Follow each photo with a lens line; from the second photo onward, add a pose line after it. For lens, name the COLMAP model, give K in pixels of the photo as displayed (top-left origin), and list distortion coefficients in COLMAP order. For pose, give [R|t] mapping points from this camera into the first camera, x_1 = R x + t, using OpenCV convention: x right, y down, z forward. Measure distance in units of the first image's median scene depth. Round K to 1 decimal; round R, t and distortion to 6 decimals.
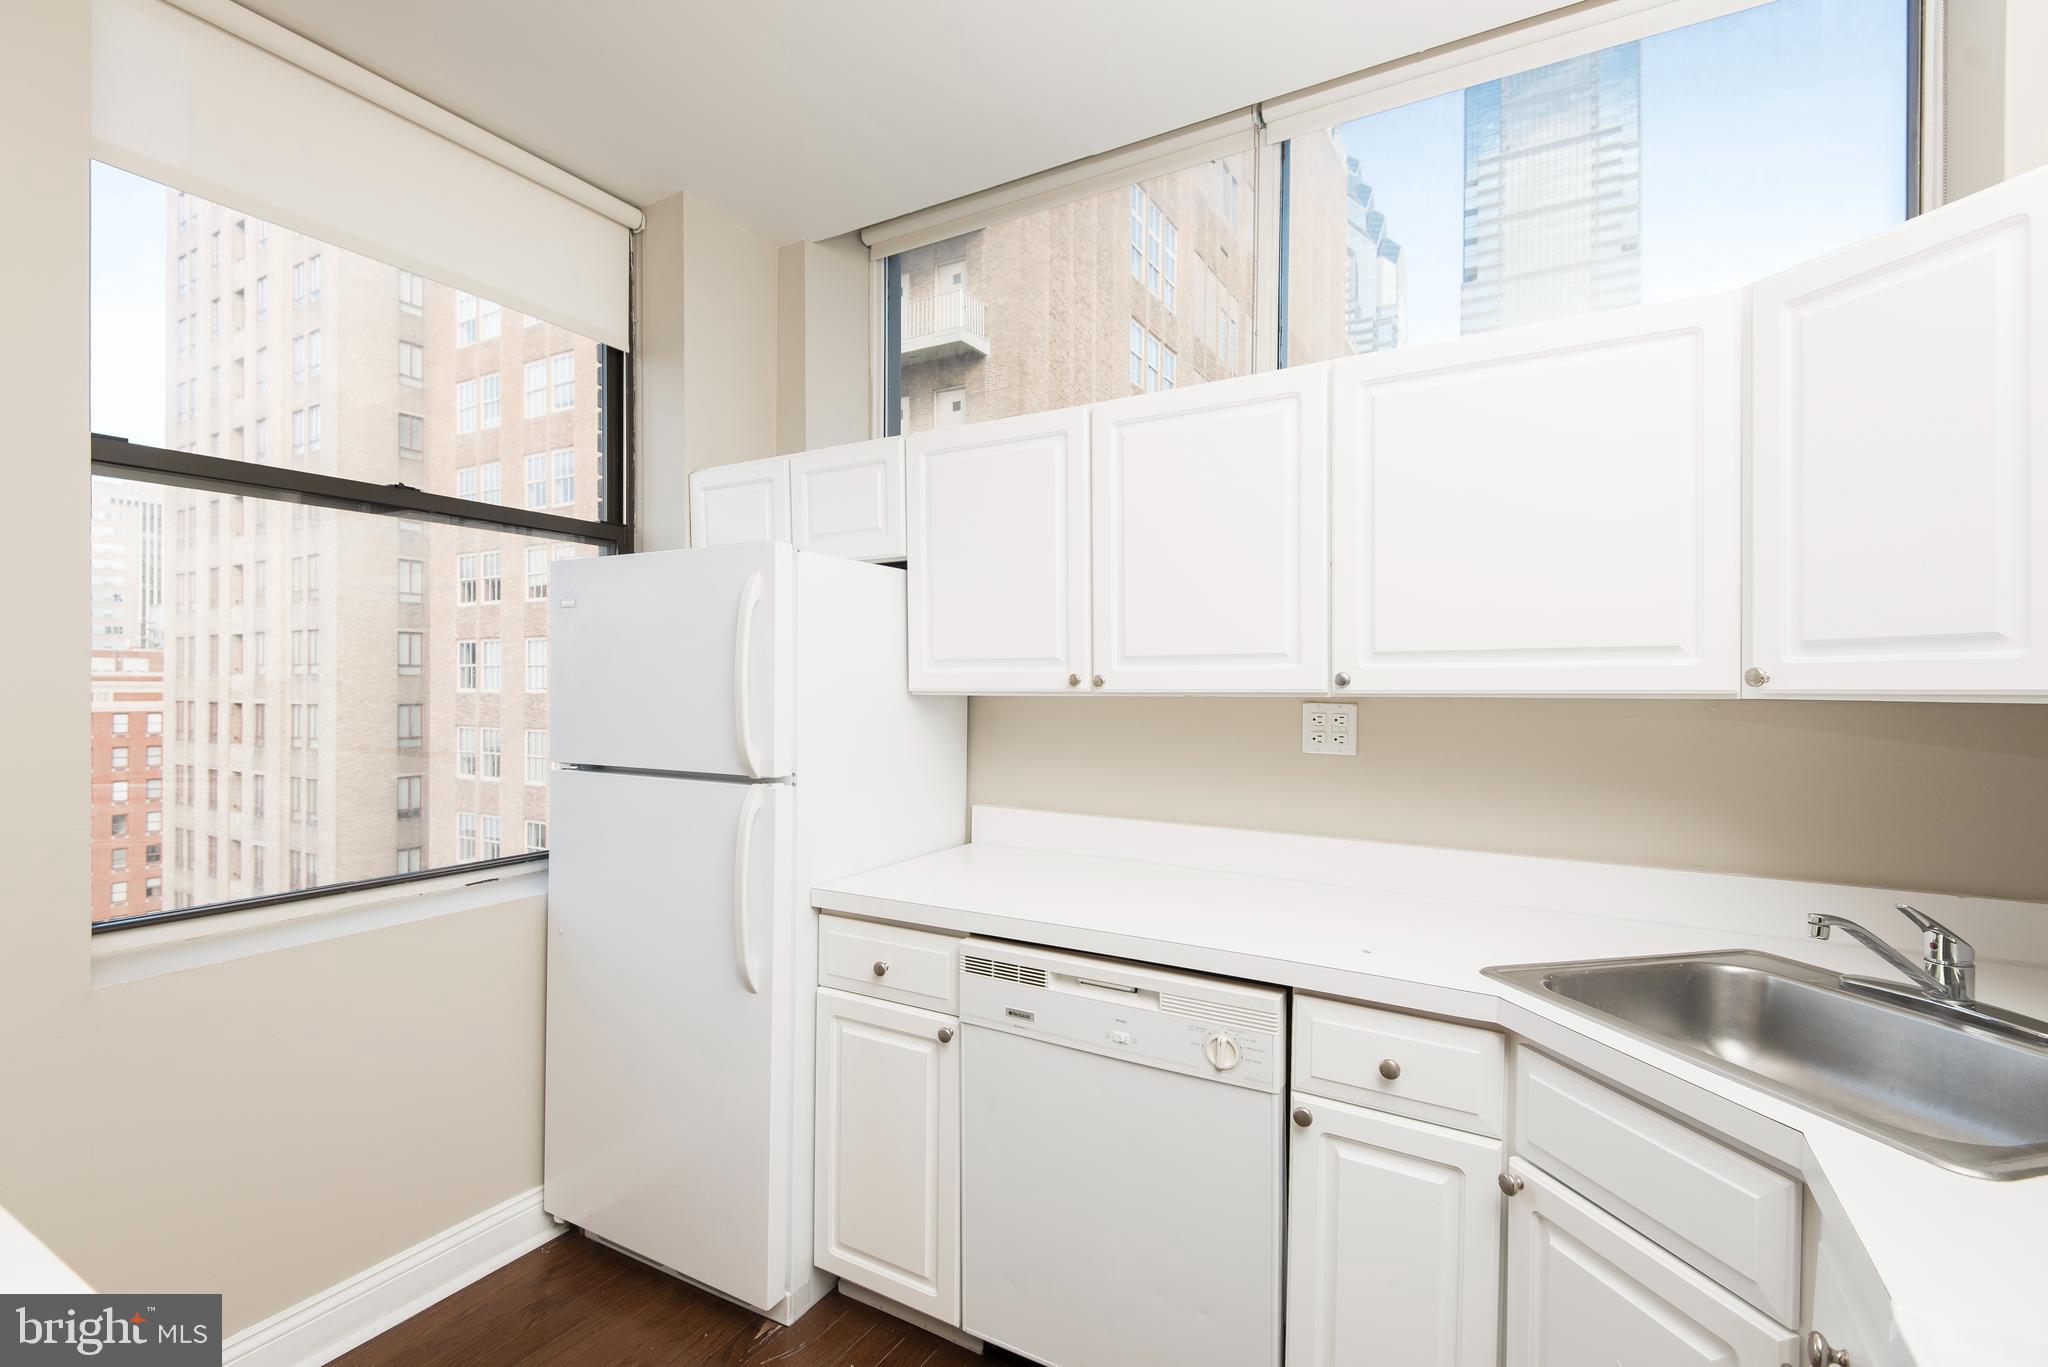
lens RADIAL K [[922.1, 0, 1015.5], [0, 922.1, 683.0], [0, 0, 1]] dist [0.036775, -0.022267]
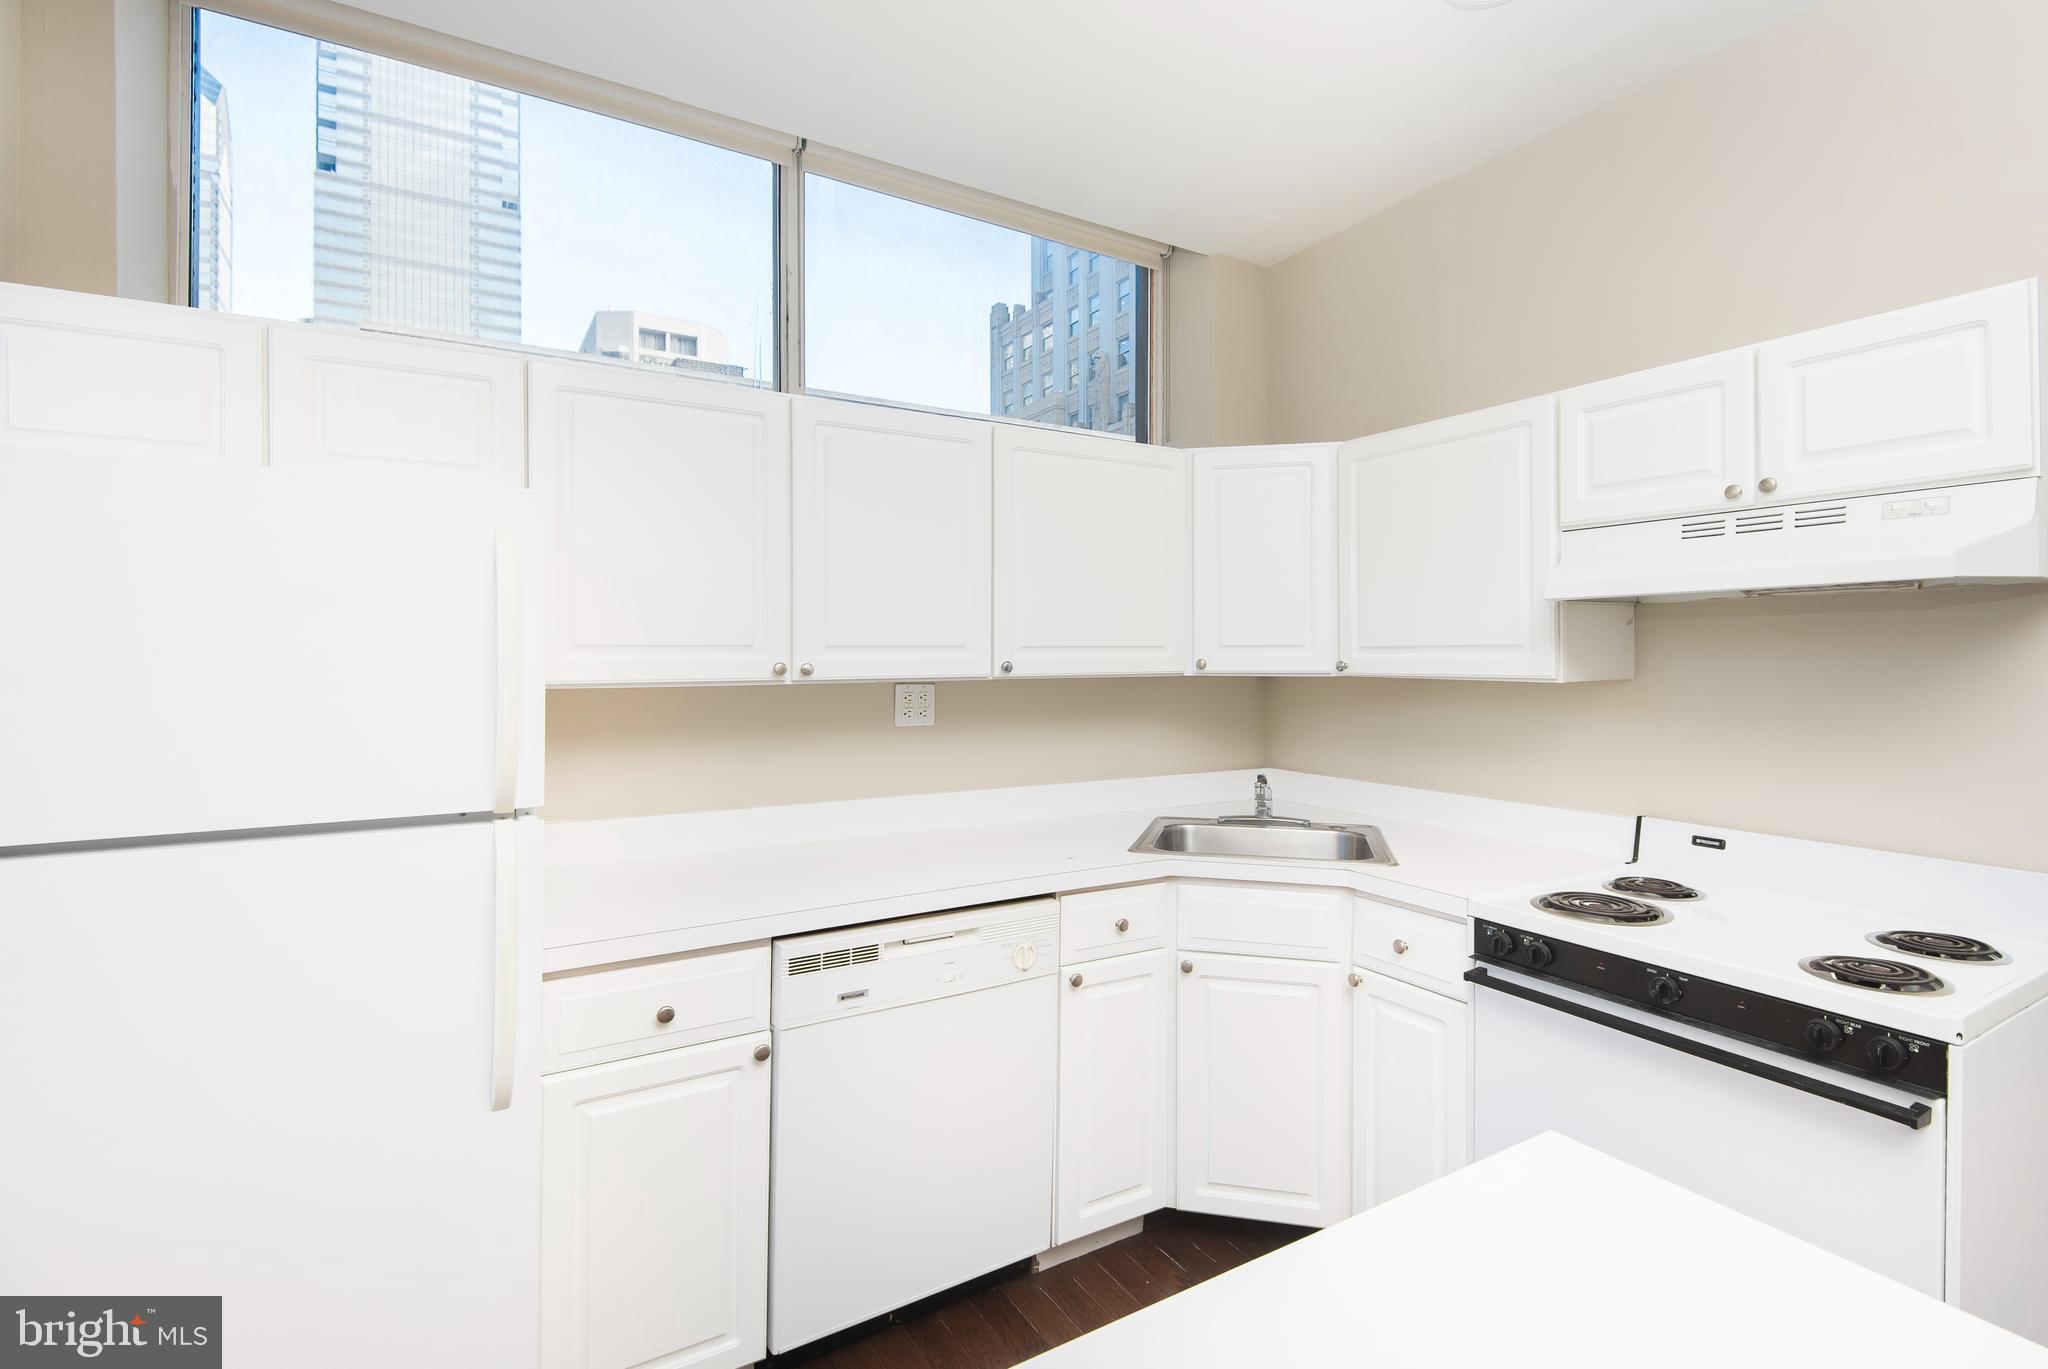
lens RADIAL K [[991.3, 0, 1079.2], [0, 991.3, 639.1], [0, 0, 1]] dist [0.036663, -0.030663]
pose [[0.449257, 0.008680, 0.893360, -0.666133], [0.002730, 0.999935, -0.011089, -0.020154], [-0.893398, 0.007421, 0.449204, 0.205743]]
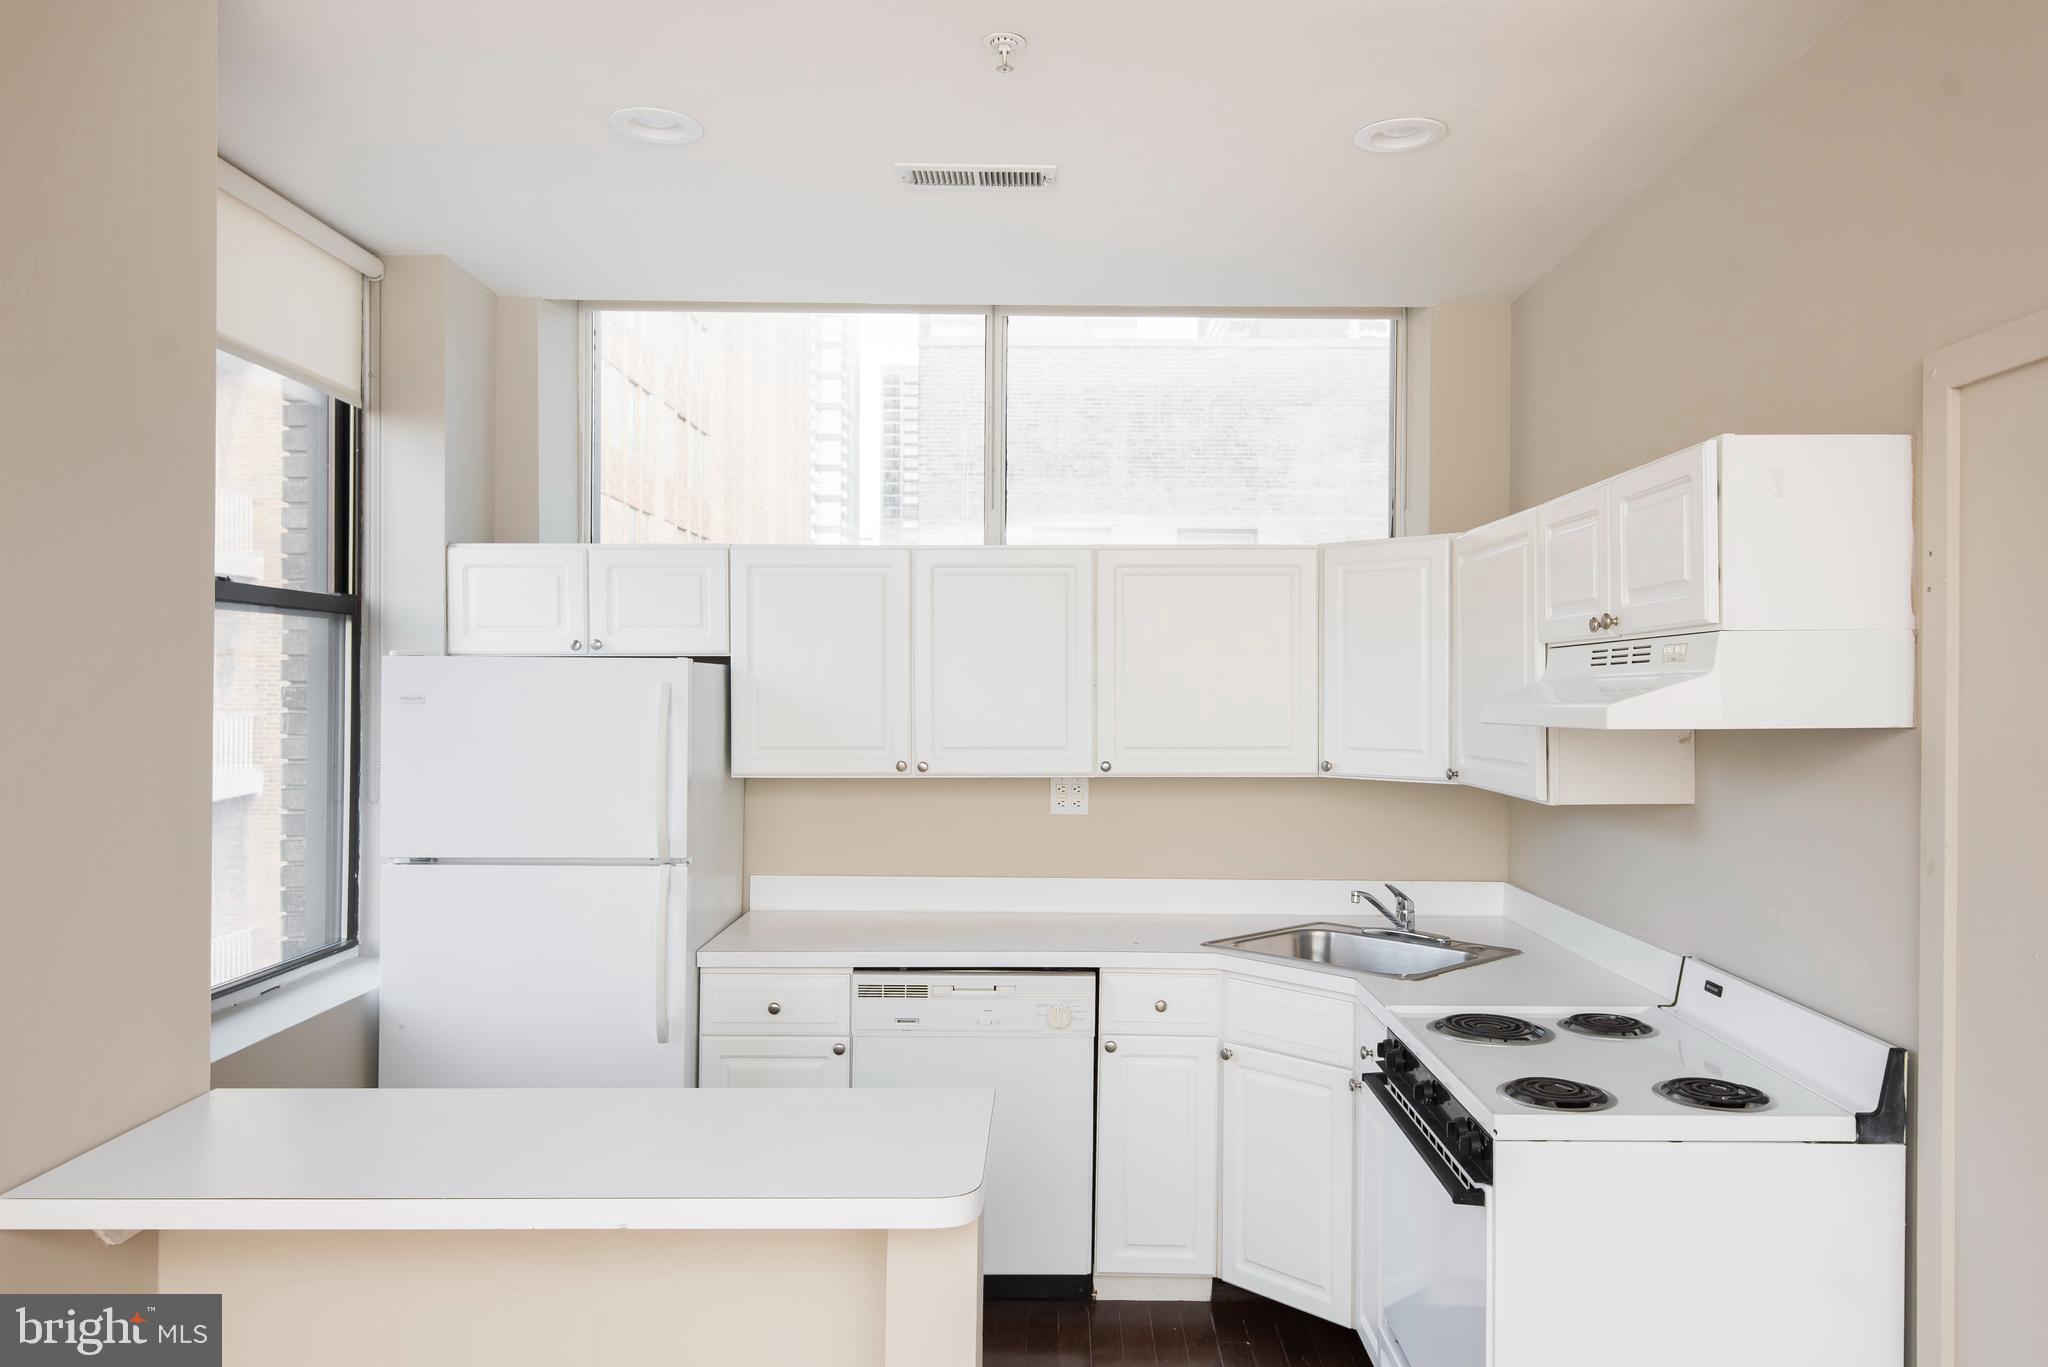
lens RADIAL K [[1465.6, 0, 1078.0], [0, 1465.6, 691.8], [0, 0, 1]] dist [0.000908, -0.001194]
pose [[0.855463, -0.000733, 0.517864, -0.673317], [-0.001335, 0.999993, 0.003620, -0.098715], [-0.517863, -0.003789, 0.855455, -0.725502]]
